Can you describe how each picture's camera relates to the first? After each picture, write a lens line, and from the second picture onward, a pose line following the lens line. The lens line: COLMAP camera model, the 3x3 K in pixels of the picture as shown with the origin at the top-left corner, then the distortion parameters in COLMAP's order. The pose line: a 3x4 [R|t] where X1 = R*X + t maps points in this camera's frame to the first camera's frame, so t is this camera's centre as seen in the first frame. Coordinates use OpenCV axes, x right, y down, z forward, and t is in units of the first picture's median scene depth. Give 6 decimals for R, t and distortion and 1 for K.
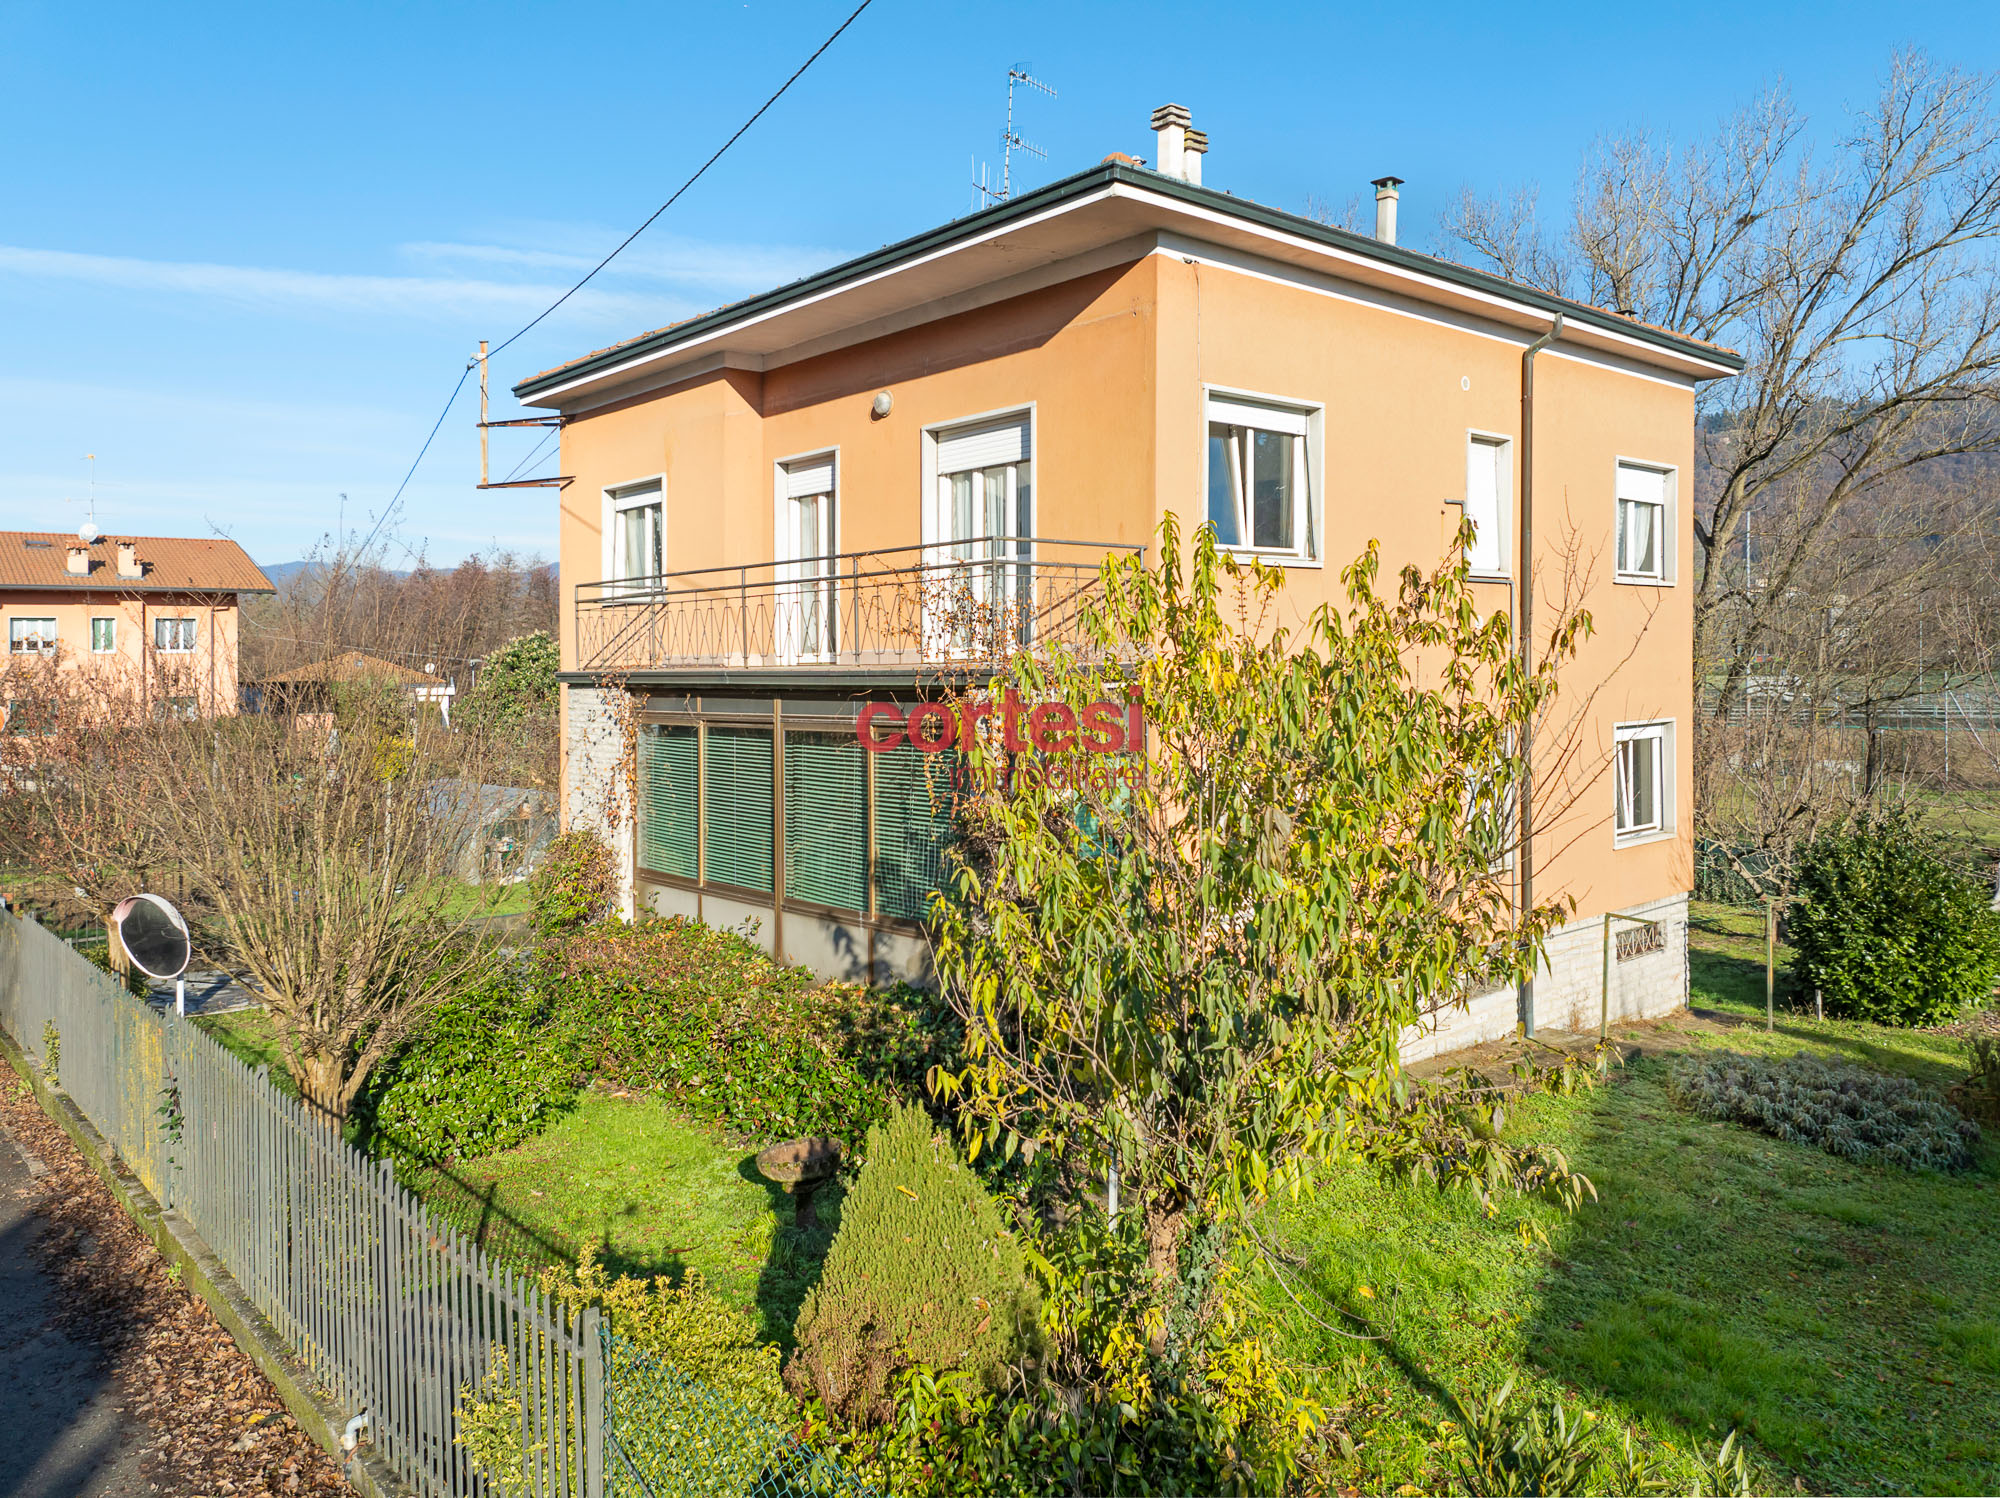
lens RADIAL K [[1425.2, 0, 1000.0], [0, 1425.2, 749.0], [0, 0, 1]] dist [-0.003570, -0.002233]
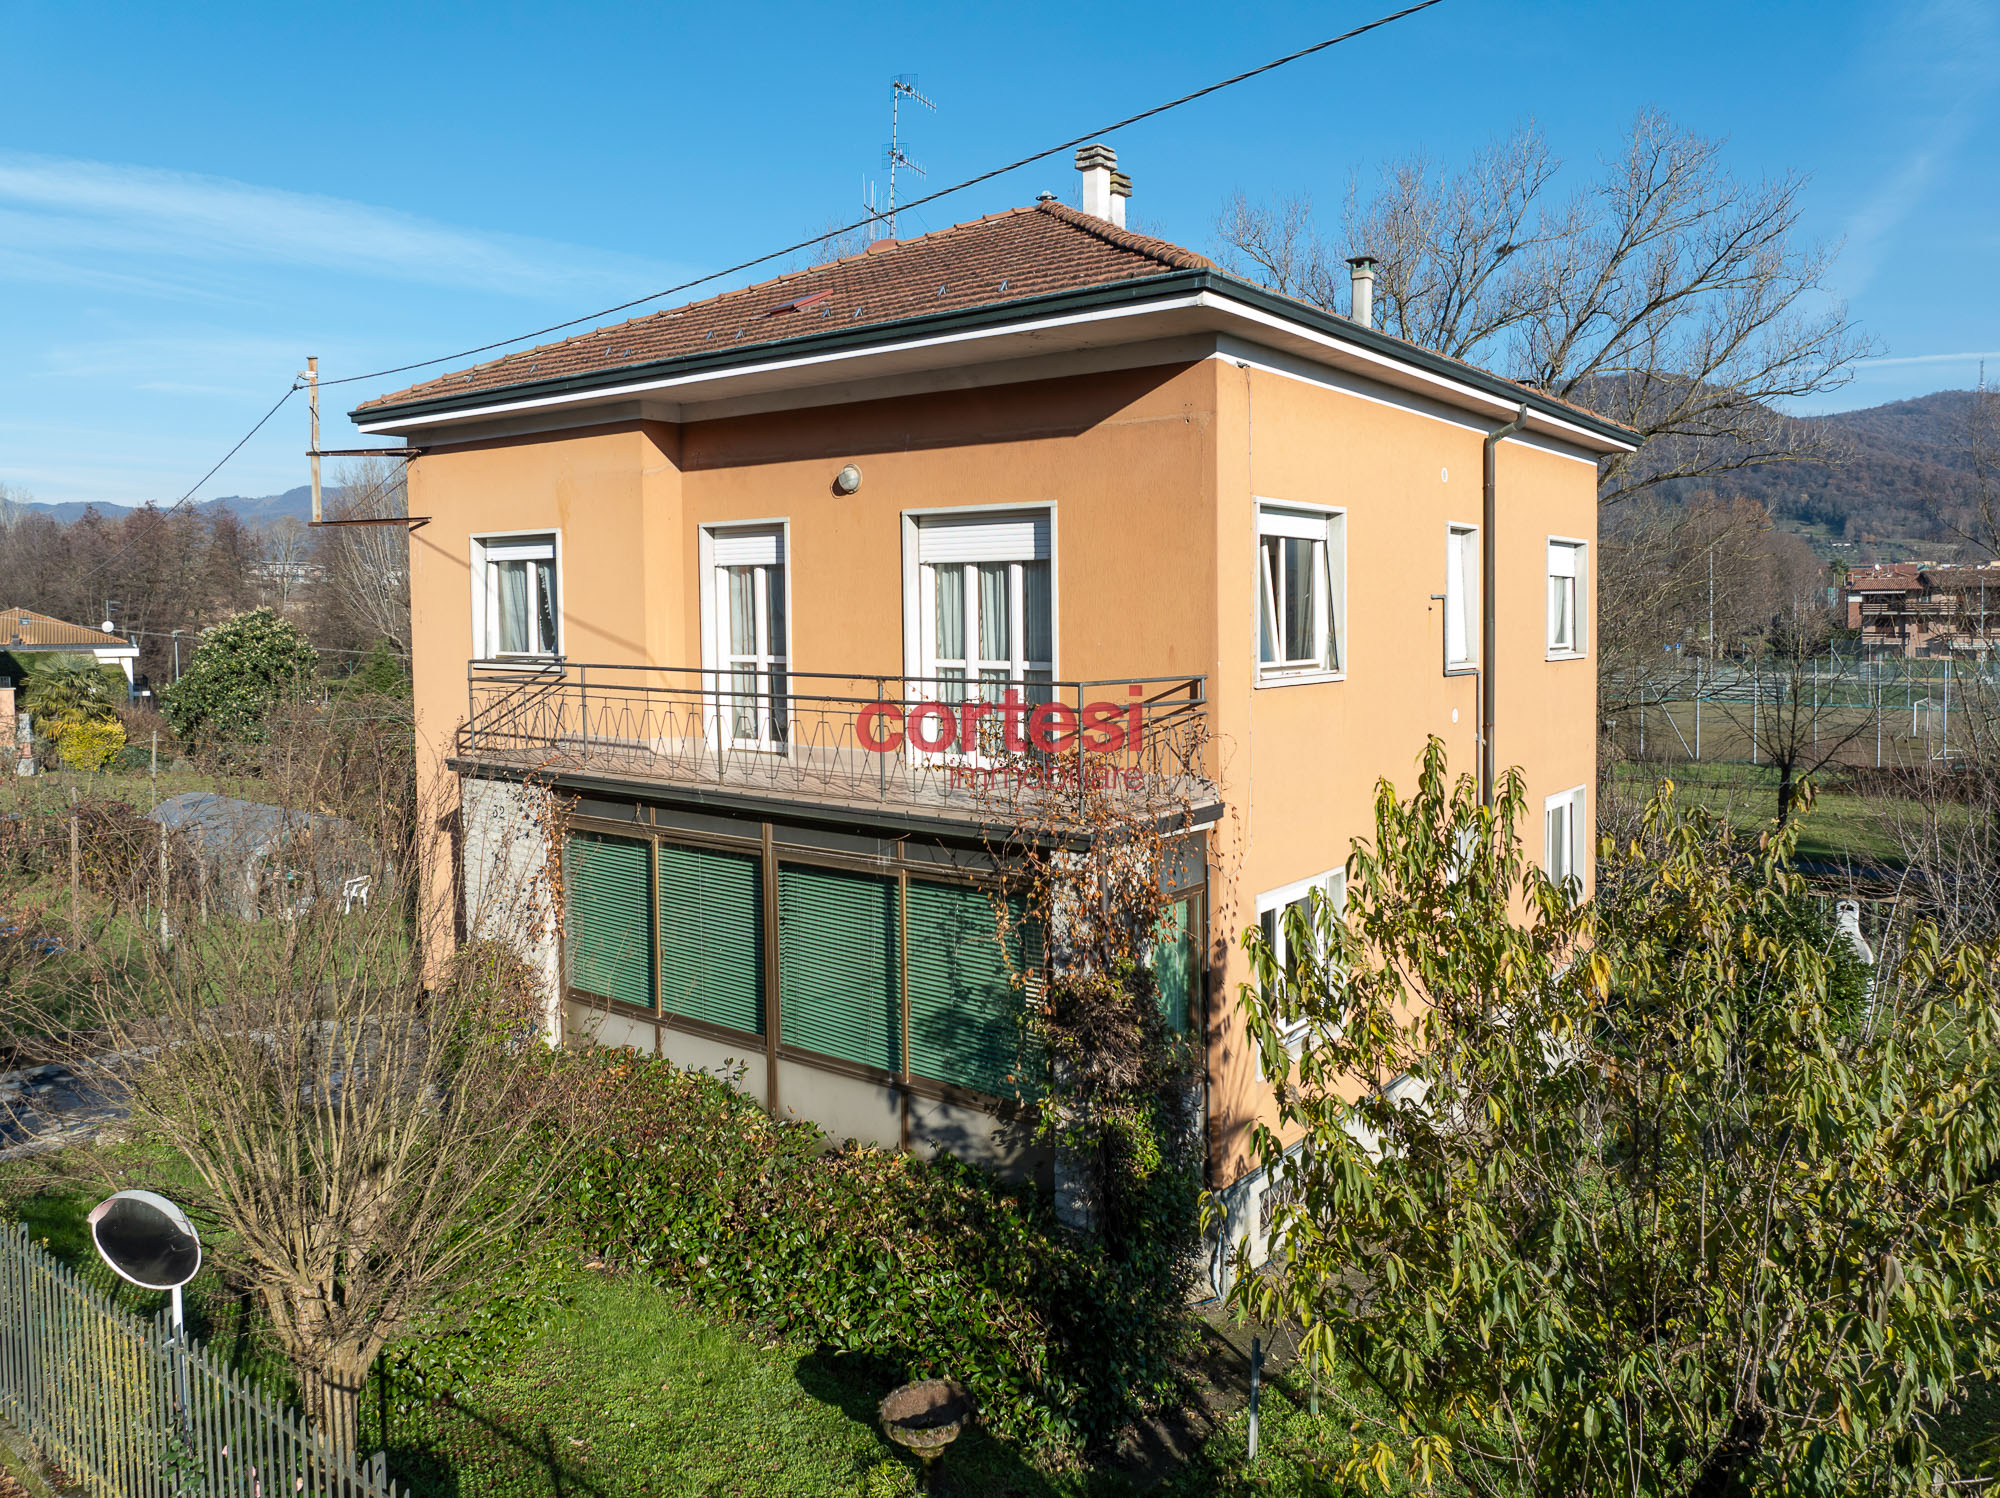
lens RADIAL K [[1384.6, 0, 978.1], [0, 1384.6, 746.8], [0, 0, 1]] dist [-0.003227, -0.073369]
pose [[0.980380, -0.016775, 0.196400, -0.172231], [0.008438, 0.999030, 0.043208, -0.104695], [-0.196934, -0.040703, 0.979571, 0.107388]]
